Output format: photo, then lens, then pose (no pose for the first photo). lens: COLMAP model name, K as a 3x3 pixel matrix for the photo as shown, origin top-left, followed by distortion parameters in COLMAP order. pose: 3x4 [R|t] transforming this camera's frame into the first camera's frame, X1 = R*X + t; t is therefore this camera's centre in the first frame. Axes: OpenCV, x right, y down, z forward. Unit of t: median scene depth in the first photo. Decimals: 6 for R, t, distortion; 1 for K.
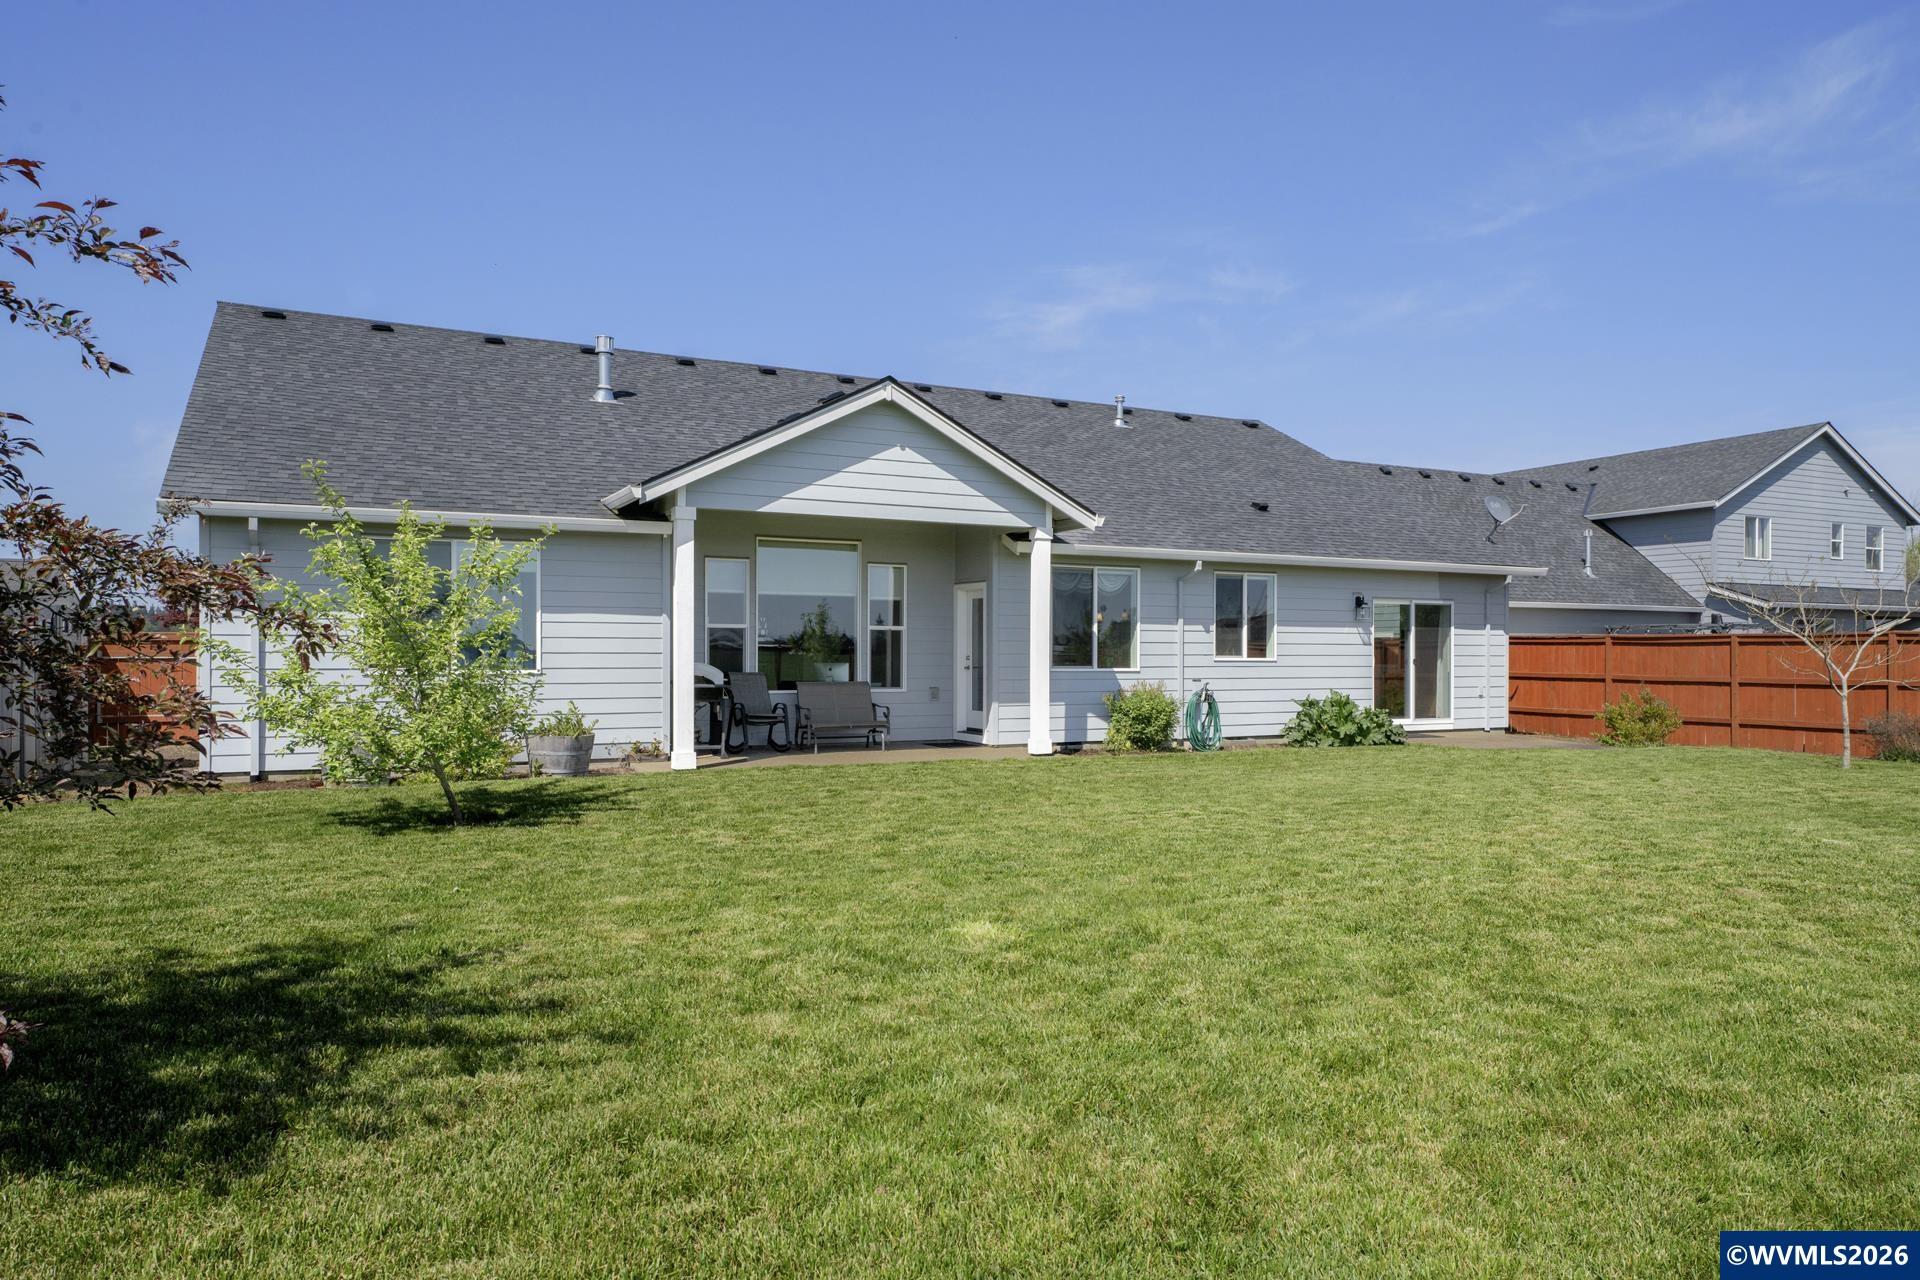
lens RADIAL K [[1276.2, 0, 1003.7], [0, 1276.2, 647.2], [0, 0, 1]] dist [-0.002495, -0.000699]
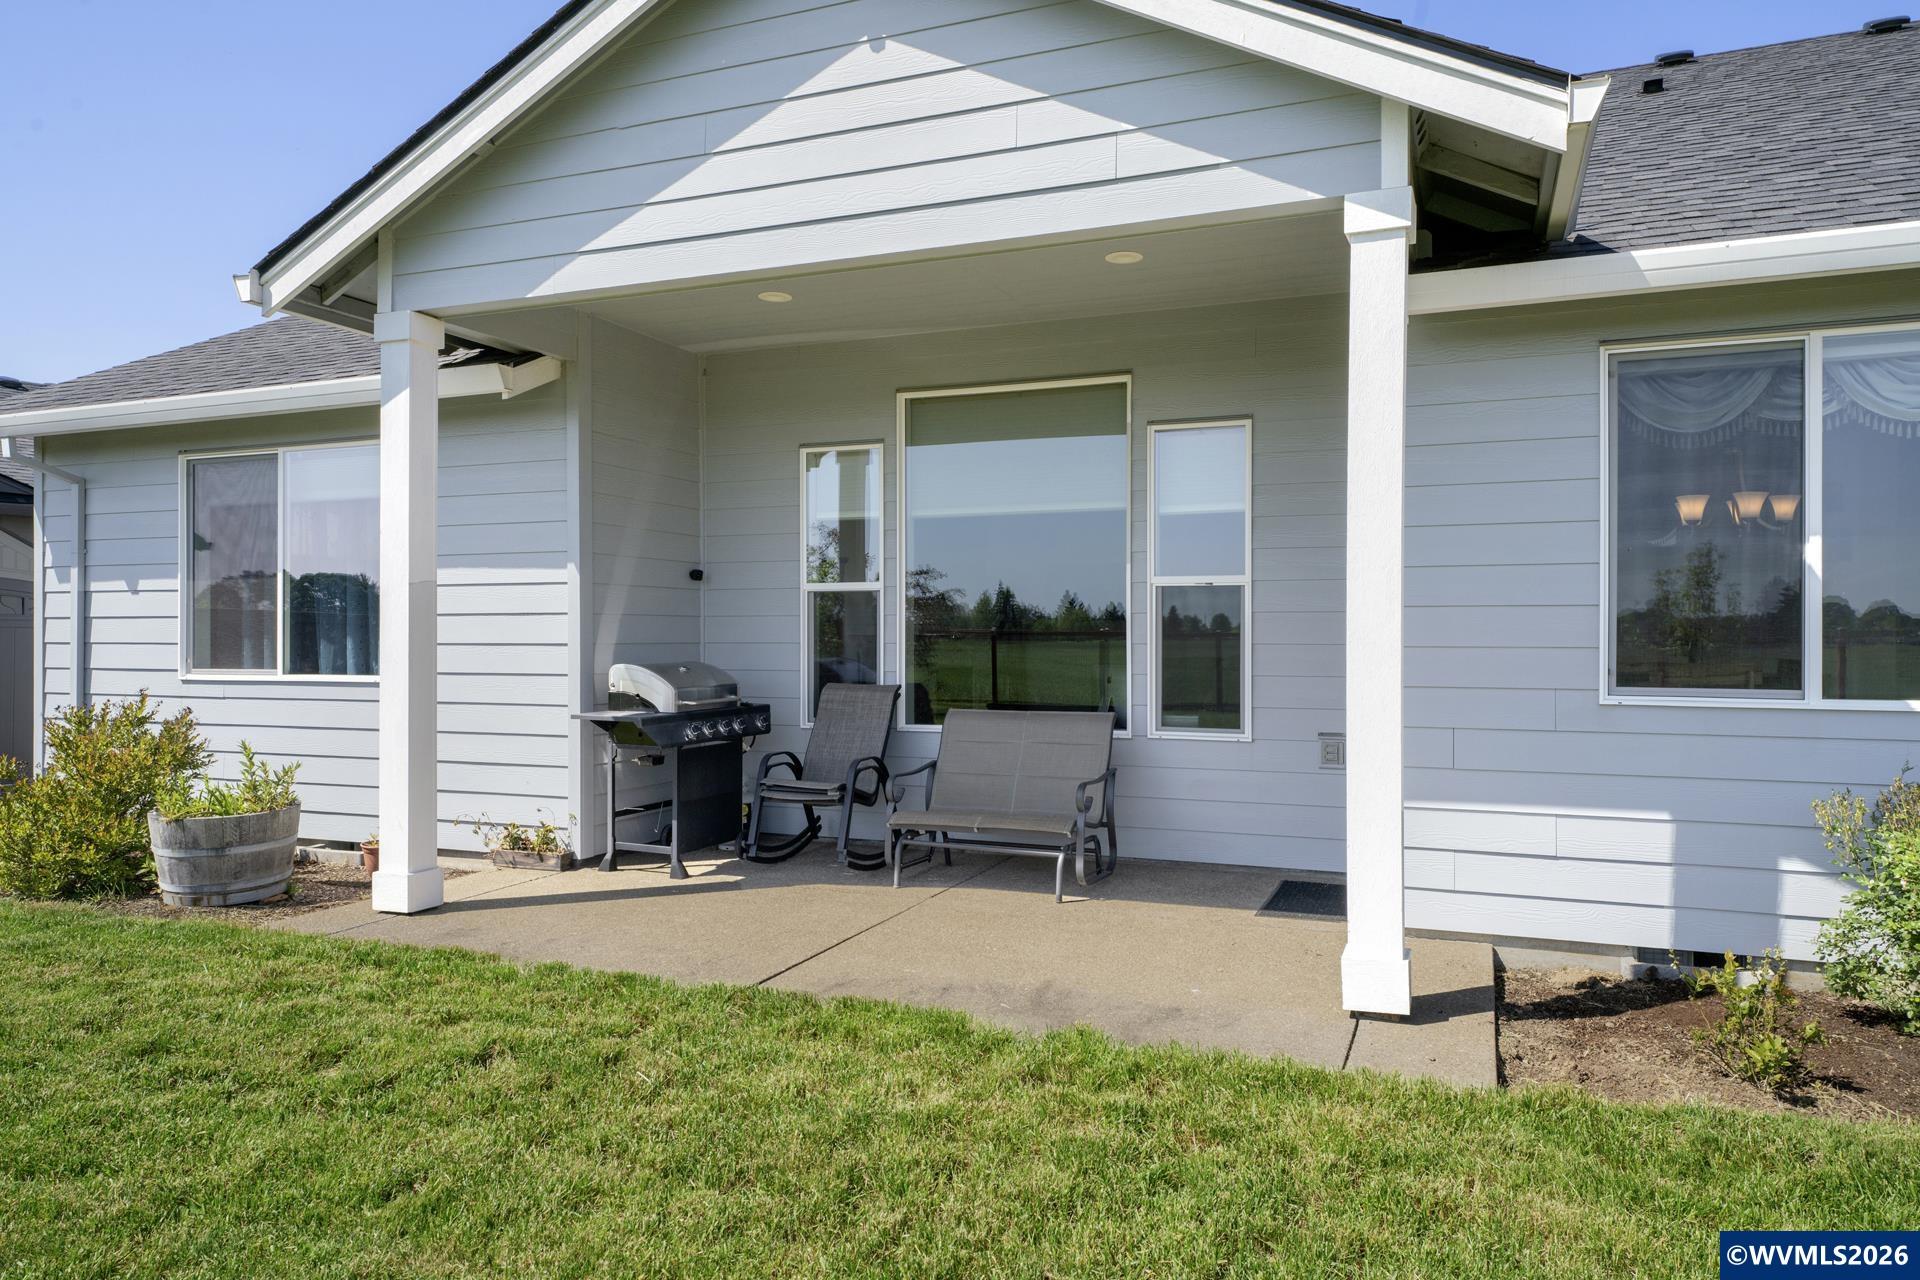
lens RADIAL K [[1254.0, 0, 991.9], [0, 1254.0, 630.7], [0, 0, 1]] dist [0.001491, 0.000179]
pose [[0.636546, -0.003381, -0.771231, 0.168363], [0.005708, 0.999984, 0.000328, 0.000512], [0.771217, -0.004611, 0.636555, 0.687969]]
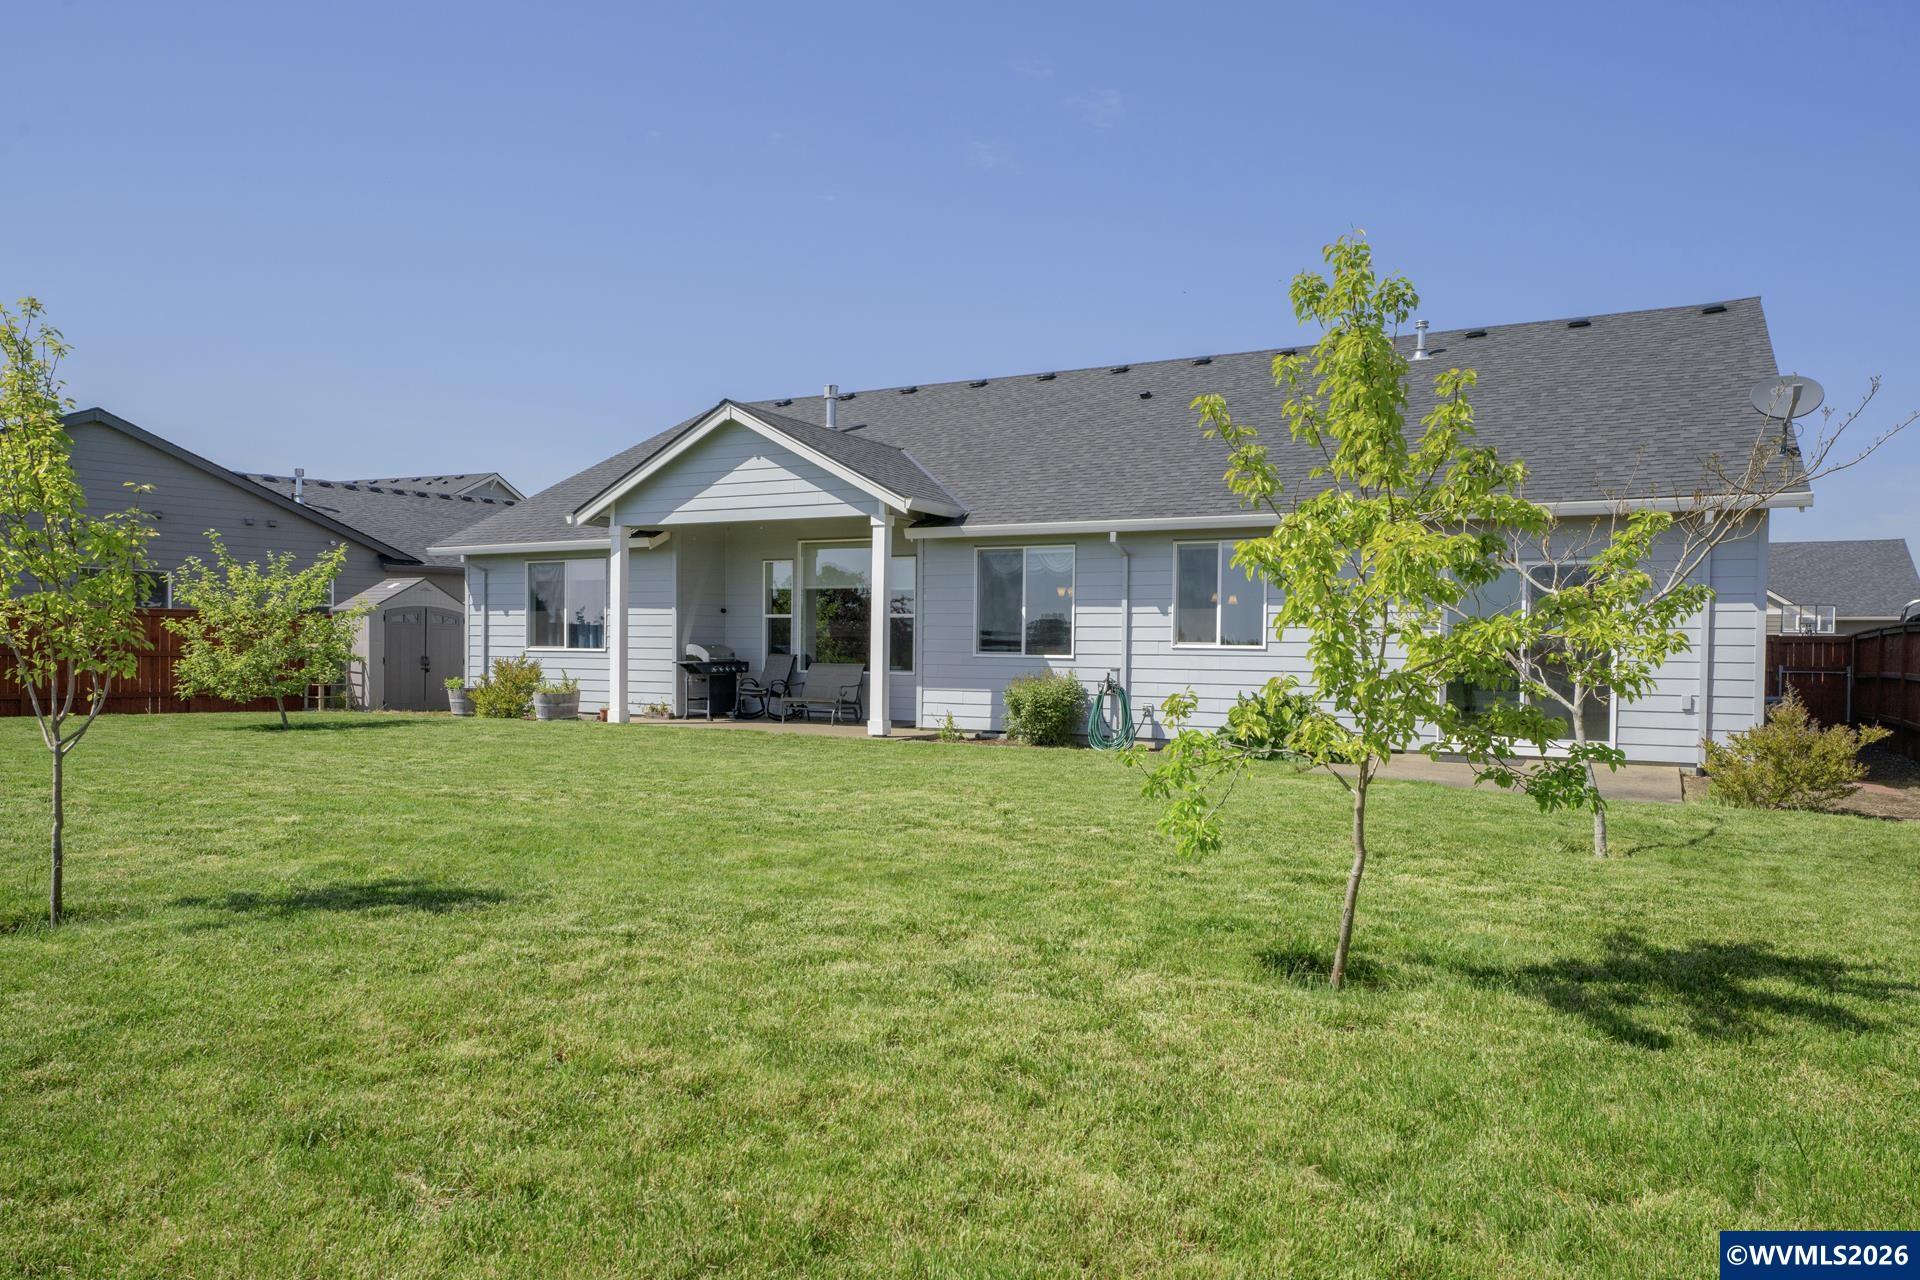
lens RADIAL K [[1276.2, 0, 1003.7], [0, 1276.2, 647.2], [0, 0, 1]] dist [-0.002495, -0.000699]
pose [[0.558039, 0.007474, -0.829781, 0.844815], [-0.002235, 0.999969, 0.007504, 0.004044], [0.829812, -0.002333, 0.558039, 0.462142]]
